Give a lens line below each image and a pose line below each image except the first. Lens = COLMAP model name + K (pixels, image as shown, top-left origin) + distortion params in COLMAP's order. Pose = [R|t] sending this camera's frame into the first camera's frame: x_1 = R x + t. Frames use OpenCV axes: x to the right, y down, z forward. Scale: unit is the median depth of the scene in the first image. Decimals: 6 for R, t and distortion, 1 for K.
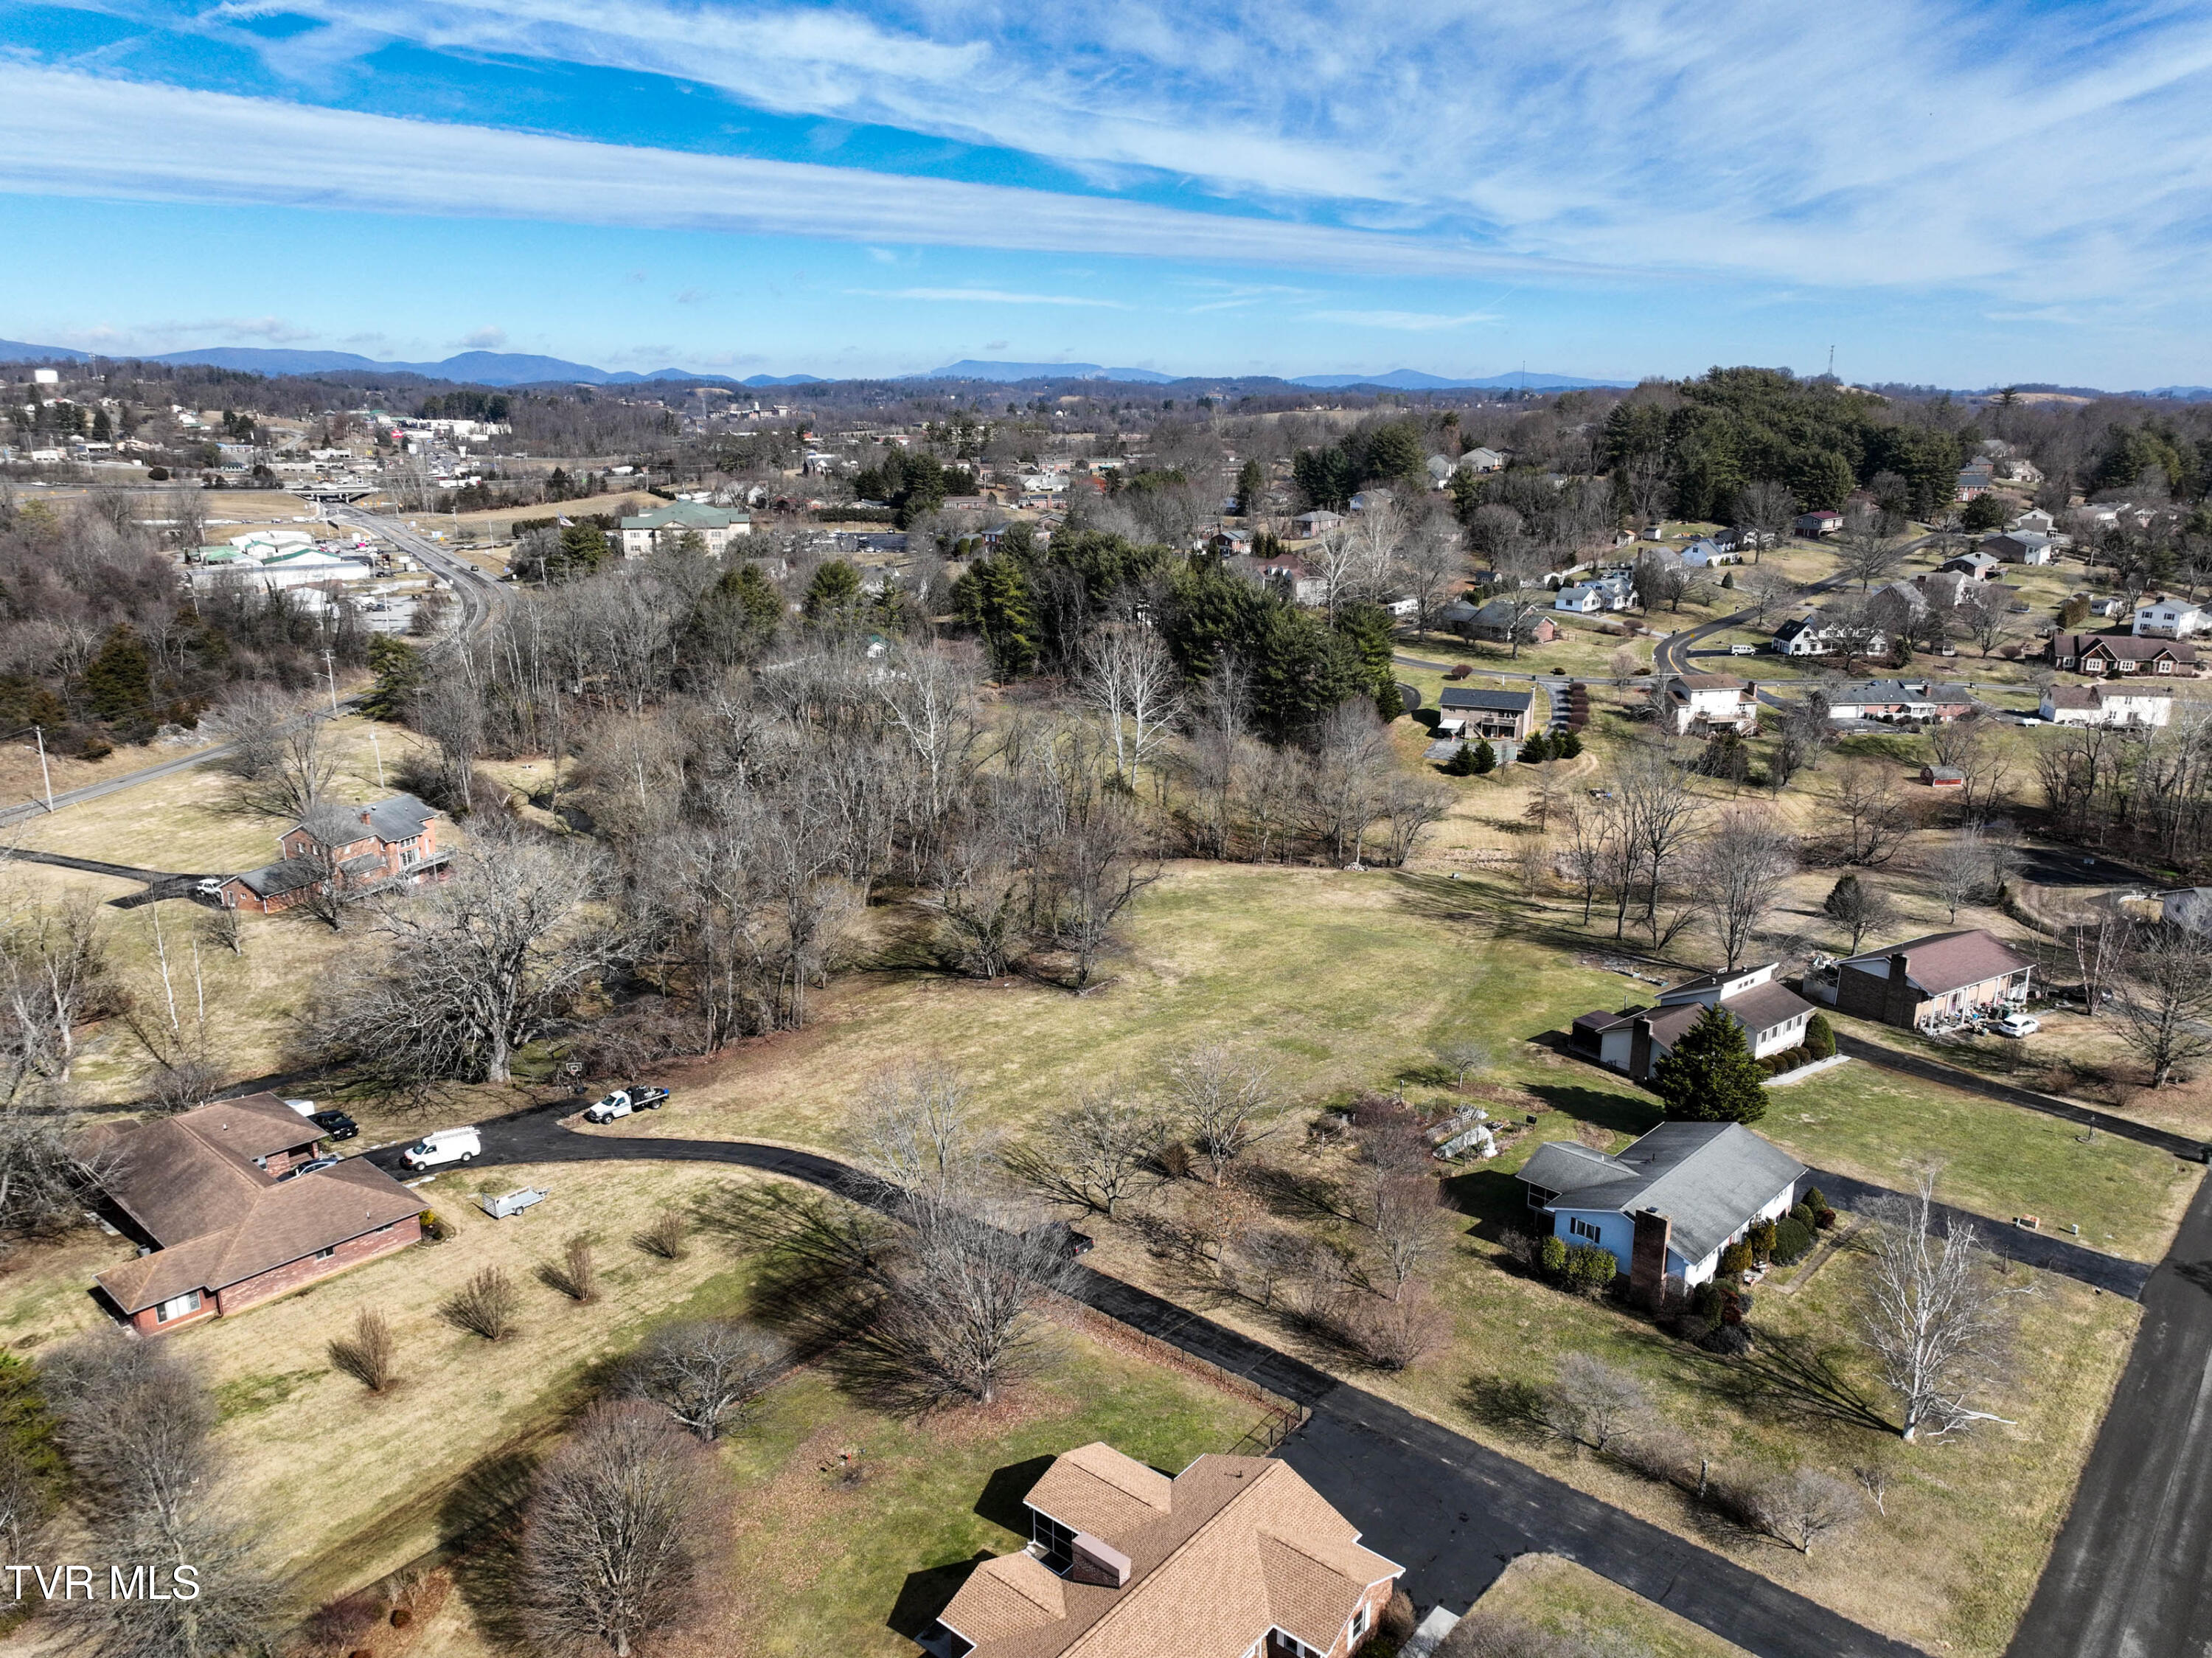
lens RADIAL K [[1565.7, 0, 1103.7], [0, 1565.7, 842.8], [0, 0, 1]] dist [-0.004209, 0.021220]
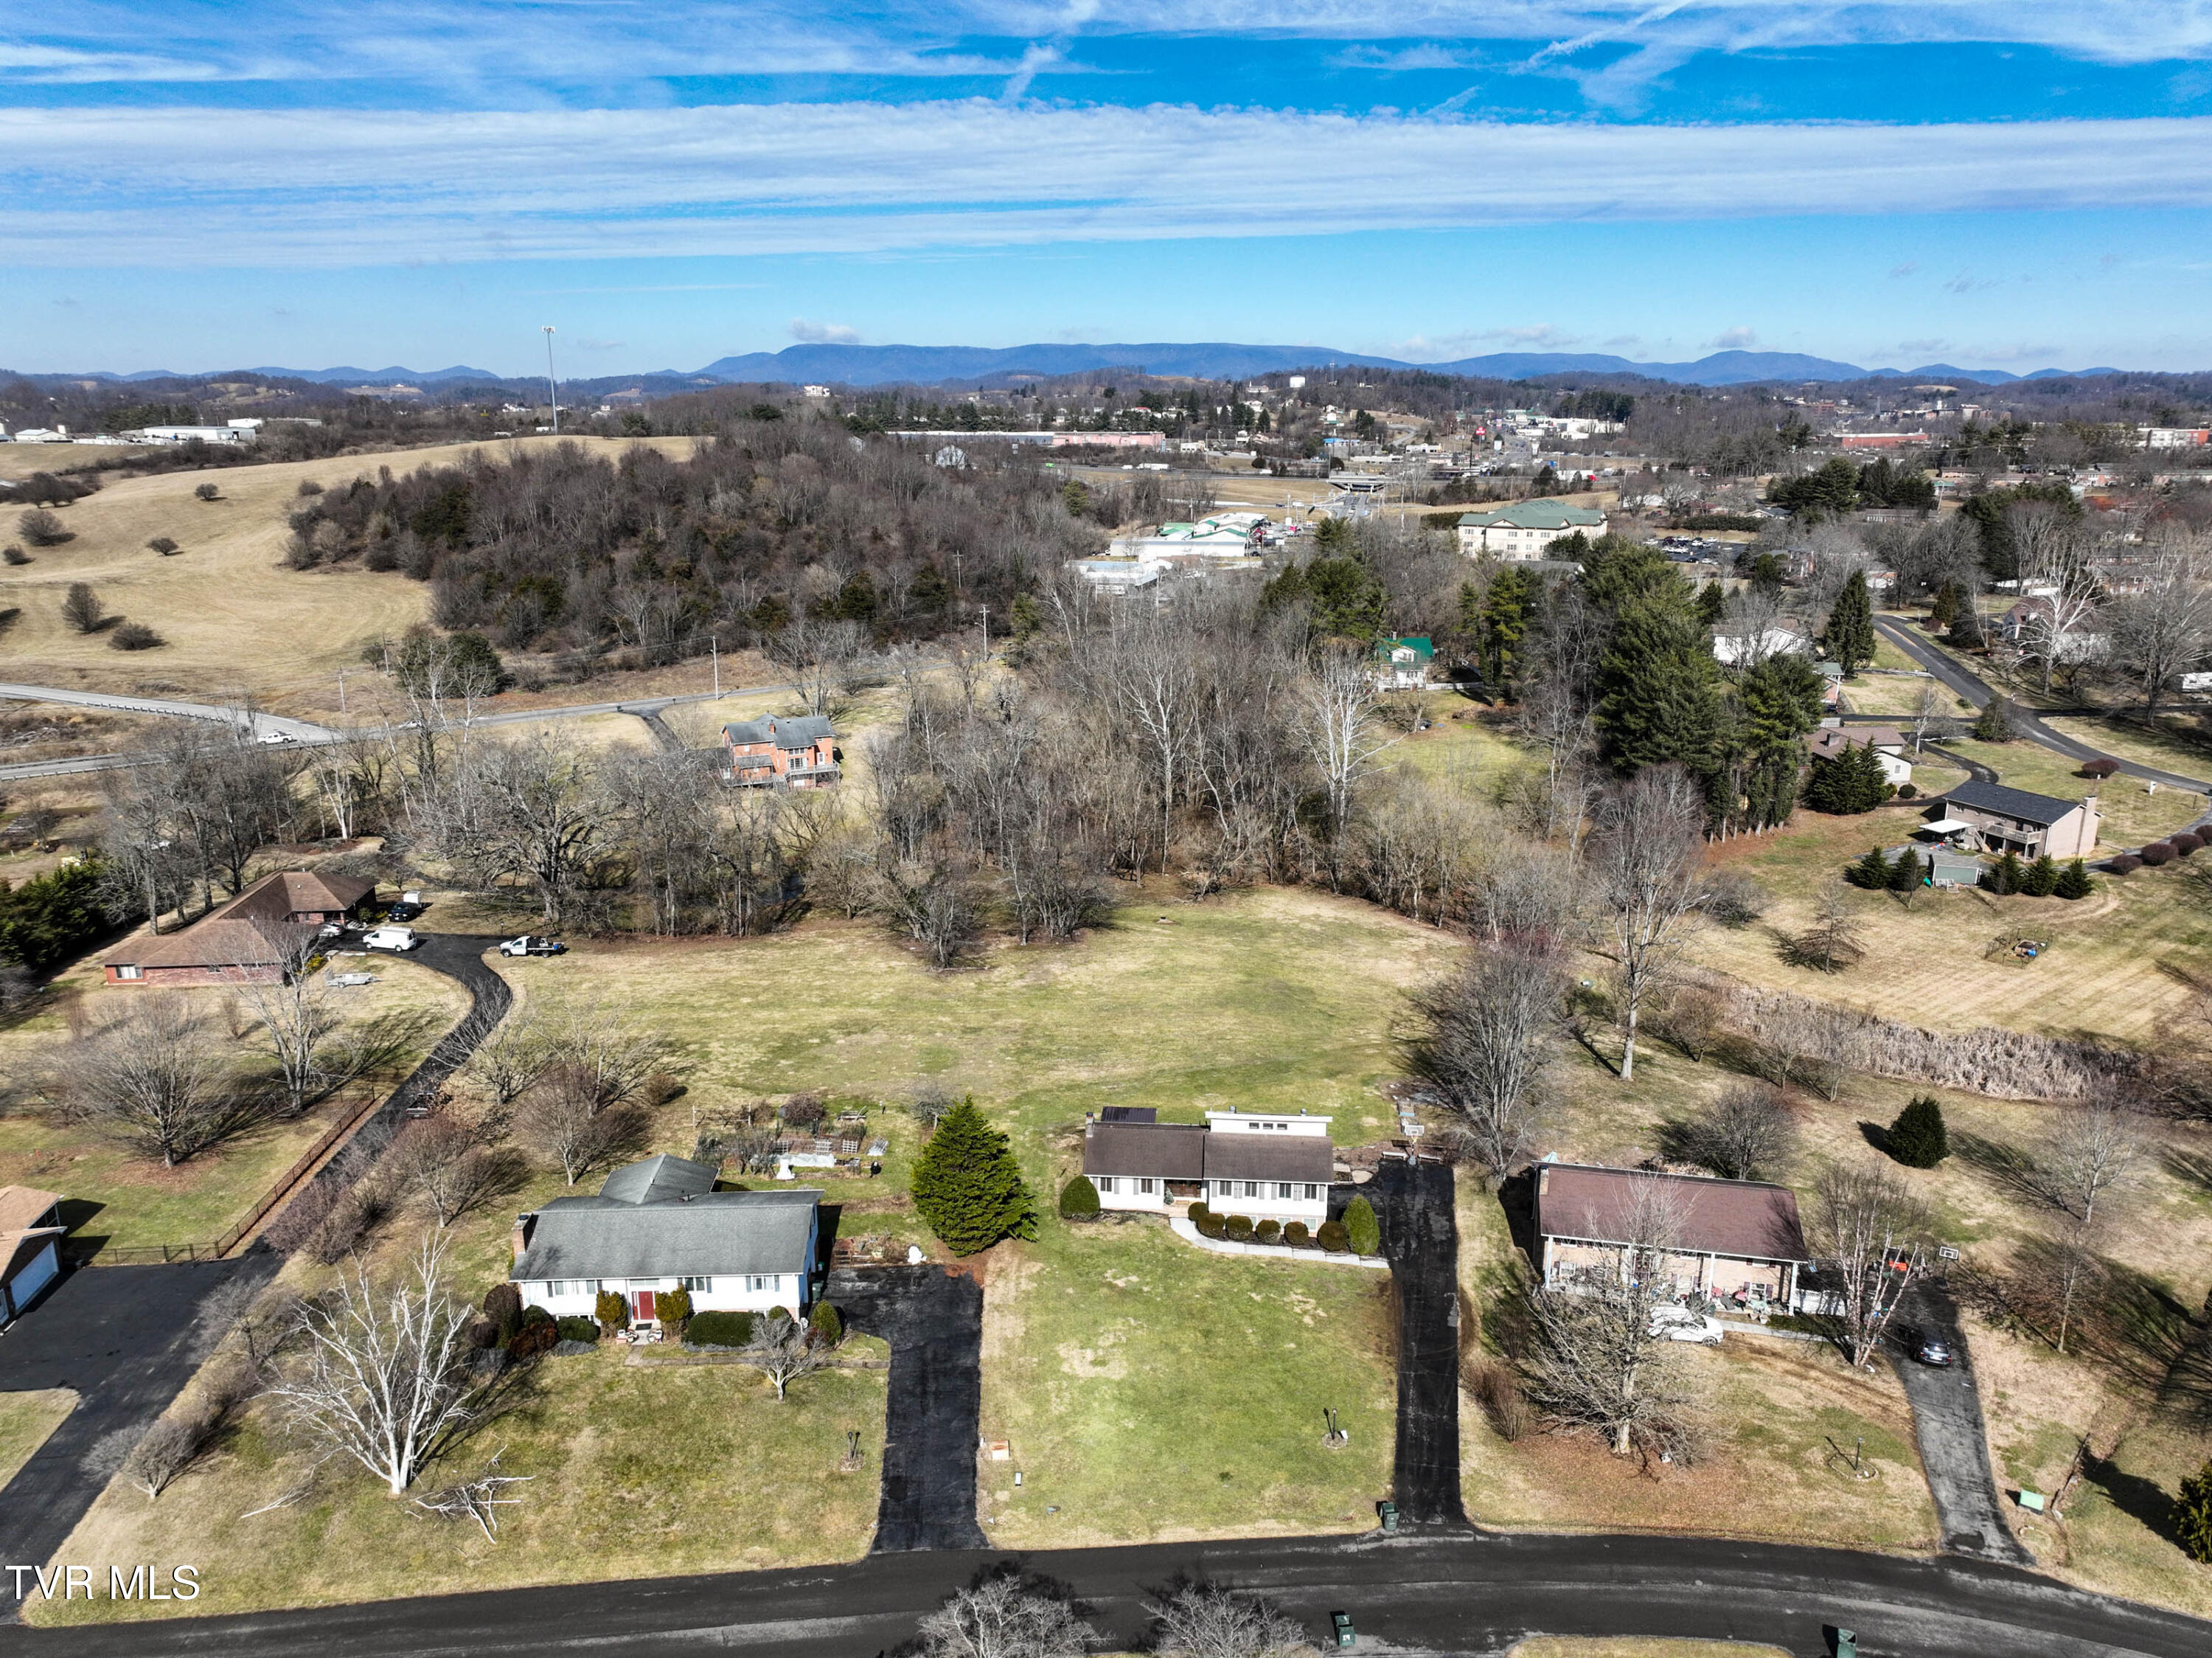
lens RADIAL K [[1565.7, 0, 1098.3], [0, 1565.7, 824.4], [0, 0, 1]] dist [-0.004209, 0.021220]
pose [[0.729671, 0.176779, -0.660552, 0.442072], [-0.183705, 0.981170, 0.059655, -0.048645], [0.658659, 0.077818, 0.748406, 0.171637]]
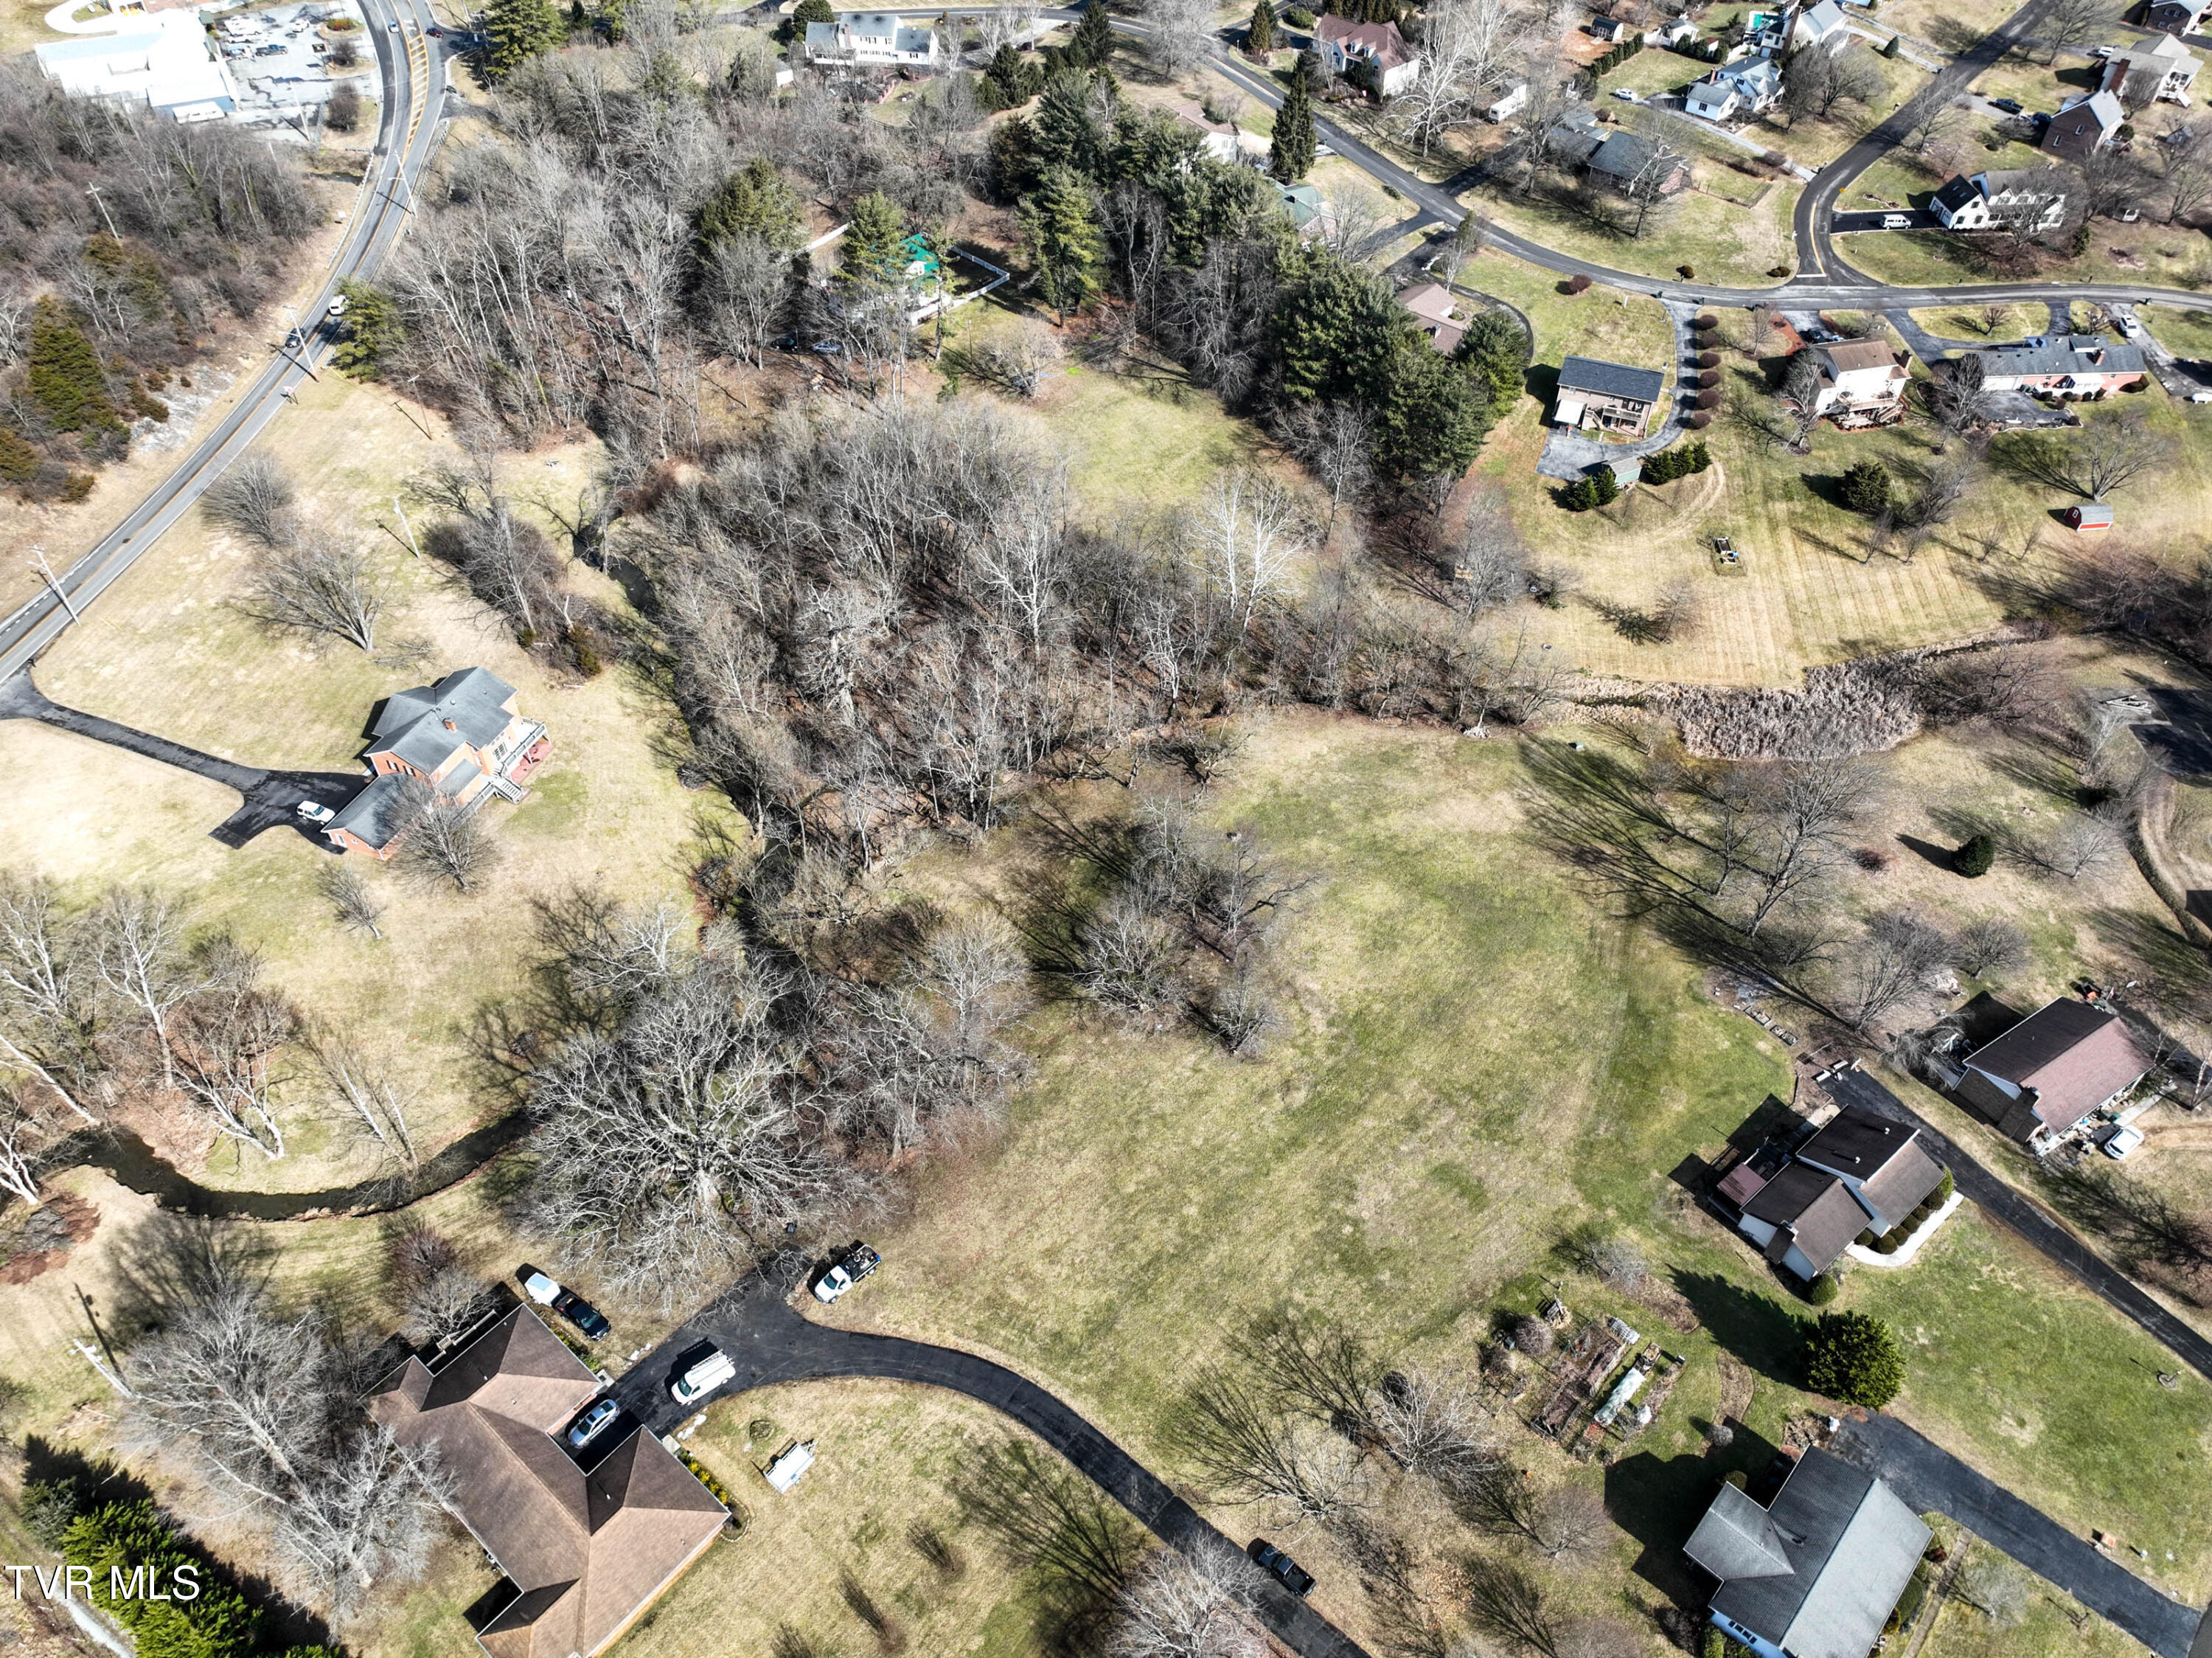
lens RADIAL K [[1565.7, 0, 1101.0], [0, 1565.7, 826.5], [0, 0, 1]] dist [-0.004209, 0.021220]
pose [[0.999672, -0.008039, 0.024324, -0.077112], [-0.005002, 0.869961, 0.493096, -0.327310], [-0.025125, -0.493056, 0.869635, 0.103180]]
